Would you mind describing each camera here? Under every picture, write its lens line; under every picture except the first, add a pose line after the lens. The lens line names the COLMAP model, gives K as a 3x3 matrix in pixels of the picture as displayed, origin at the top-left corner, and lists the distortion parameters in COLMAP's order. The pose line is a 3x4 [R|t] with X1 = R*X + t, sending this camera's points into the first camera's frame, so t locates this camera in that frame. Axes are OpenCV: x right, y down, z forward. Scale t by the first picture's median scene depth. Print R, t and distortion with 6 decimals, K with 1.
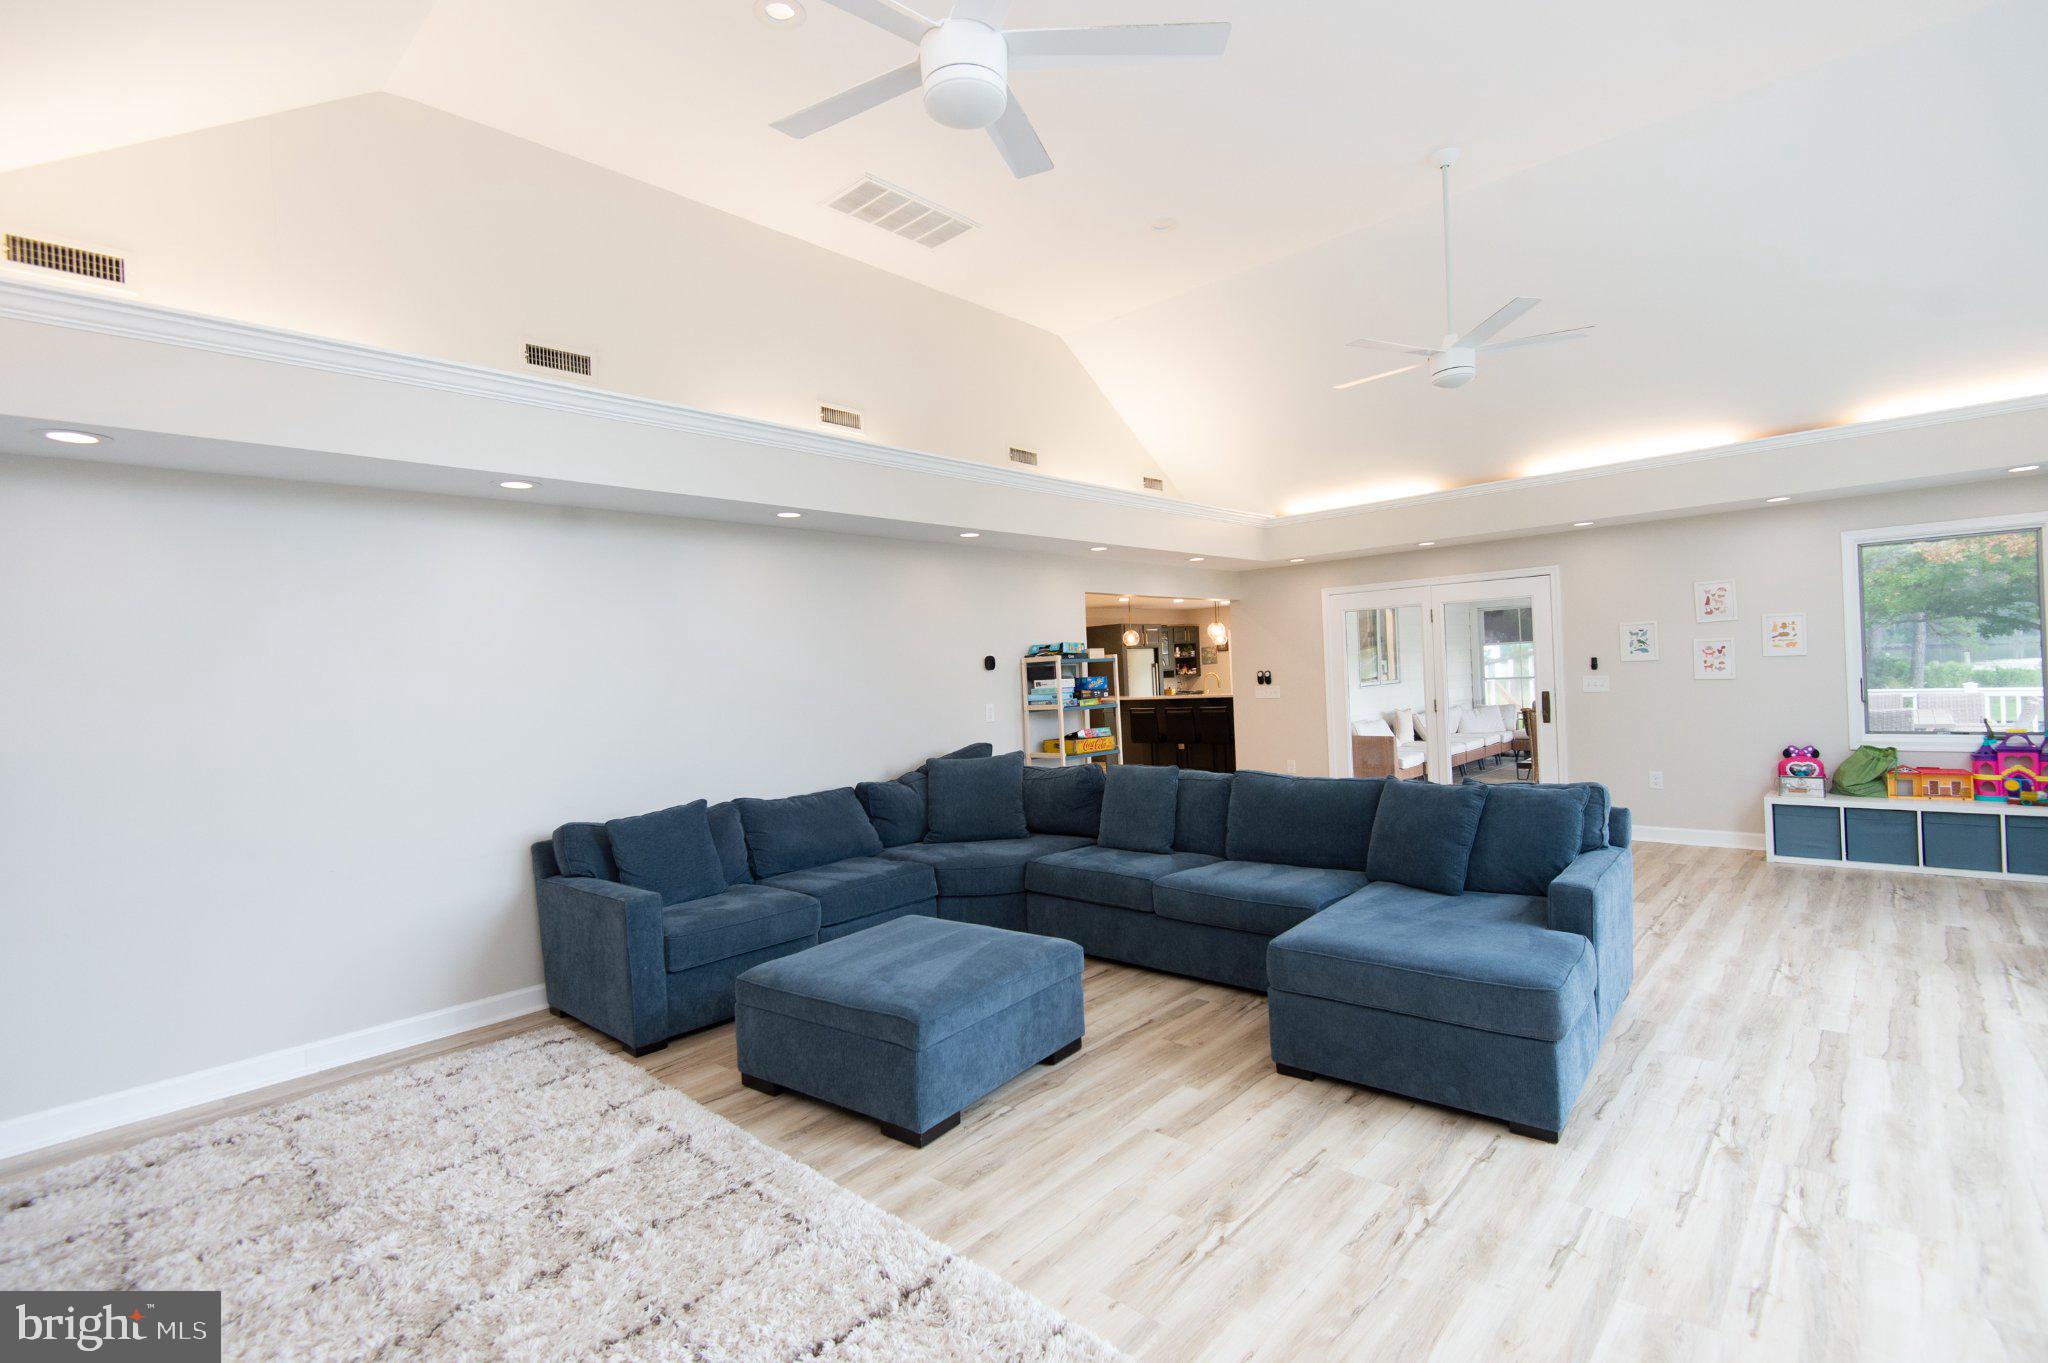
lens RADIAL K [[934.2, 0, 1021.9], [0, 934.2, 686.8], [0, 0, 1]] dist [0.016747, -0.002518]
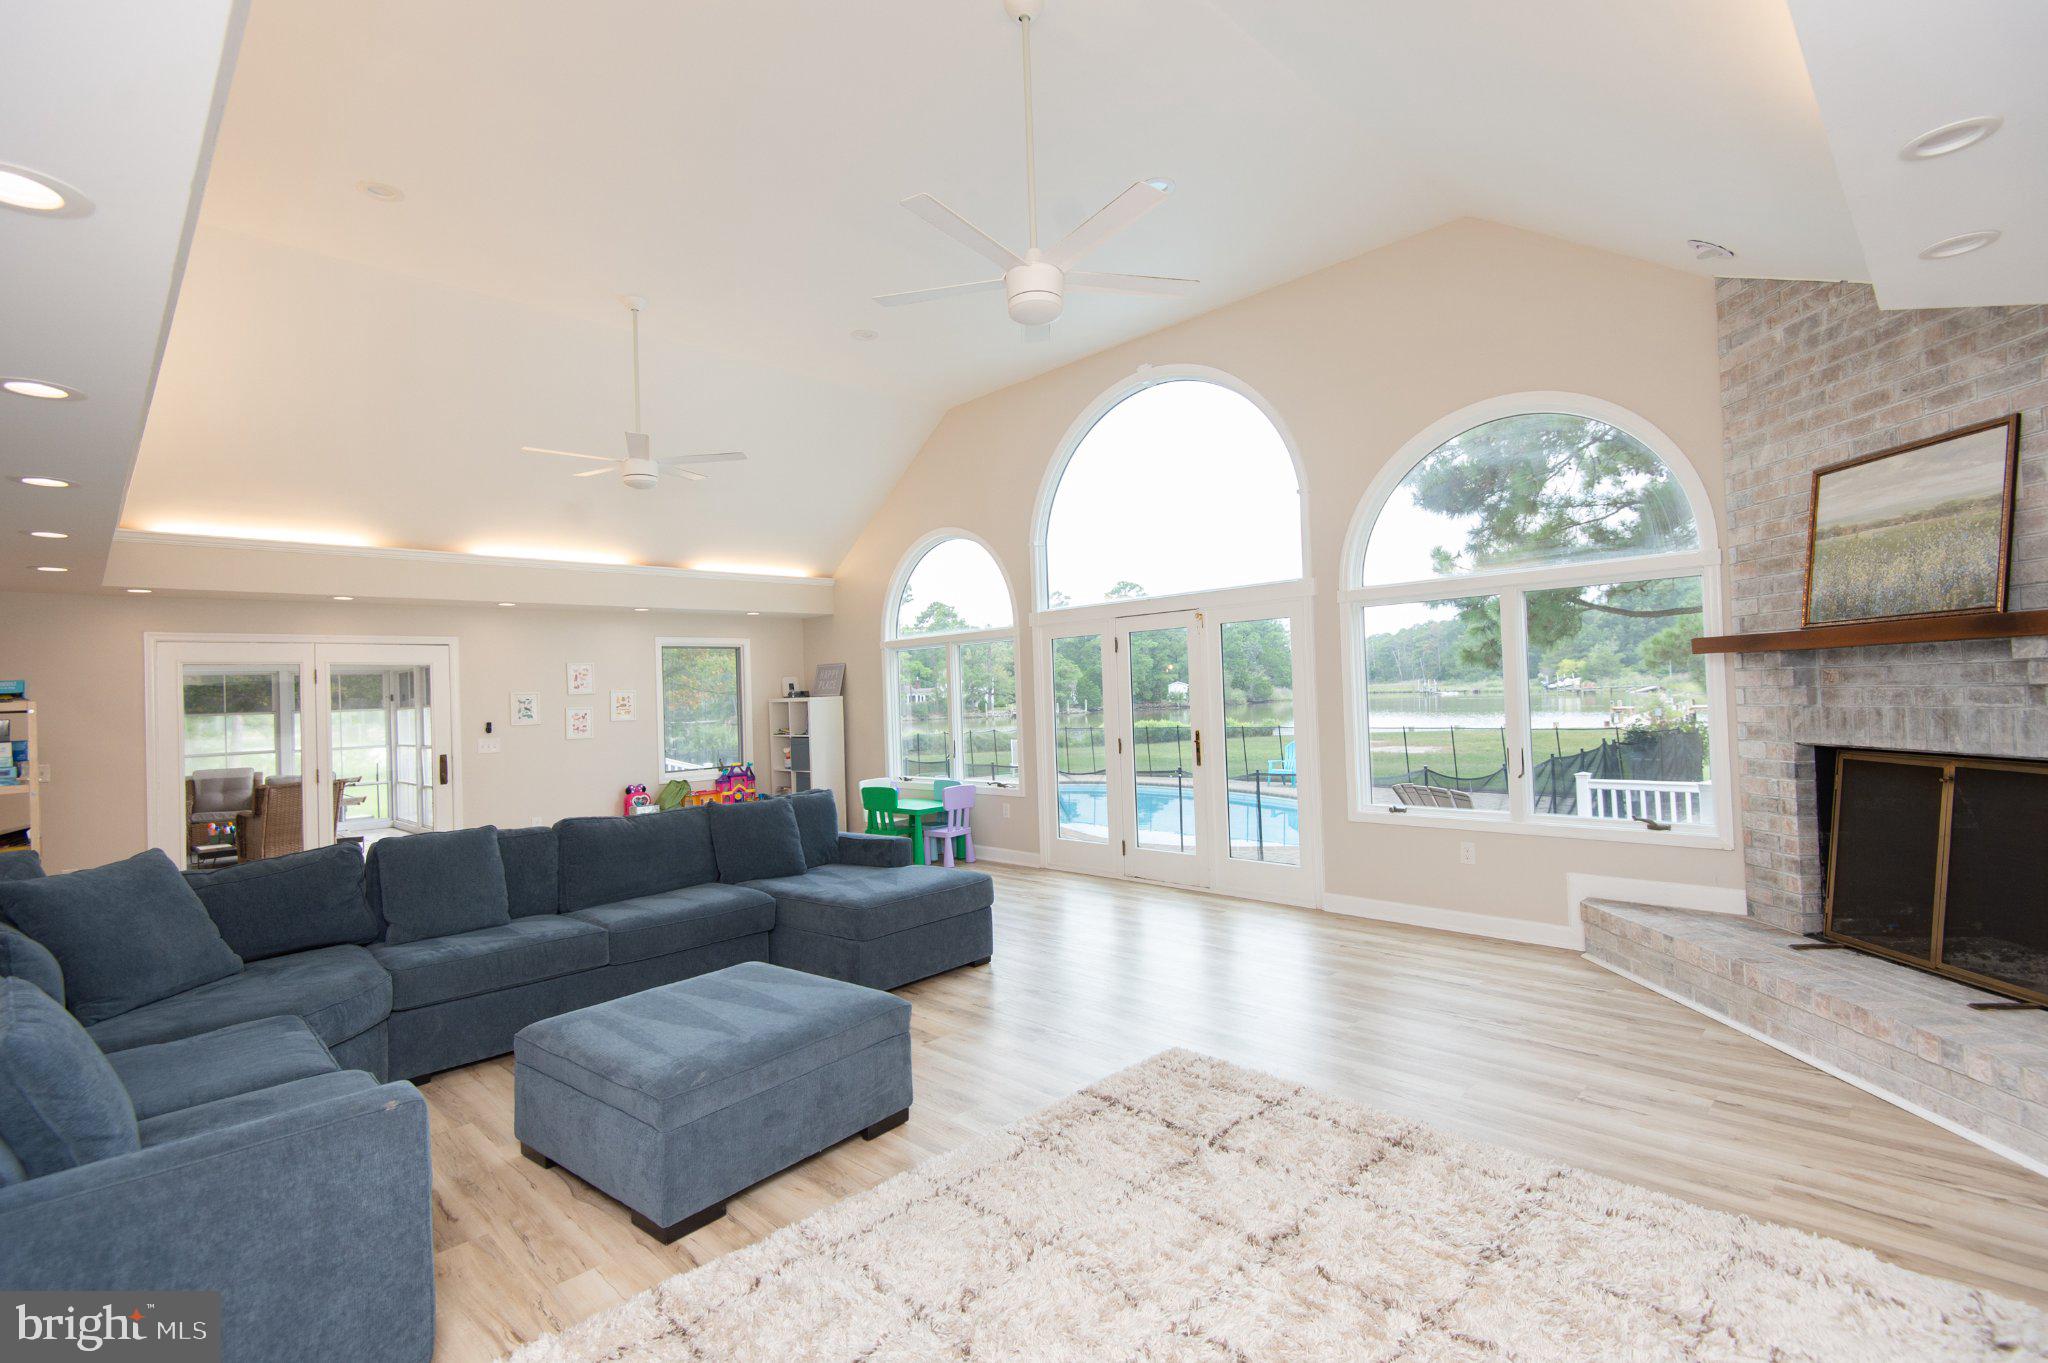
lens RADIAL K [[934.2, 0, 1033.5], [0, 934.2, 675.2], [0, 0, 1]] dist [0.016747, -0.002518]
pose [[0.055201, 0.060802, 0.996622, -0.542455], [0.045885, 0.996935, -0.063362, 0.015667], [-0.997420, 0.049228, 0.052242, 0.327314]]
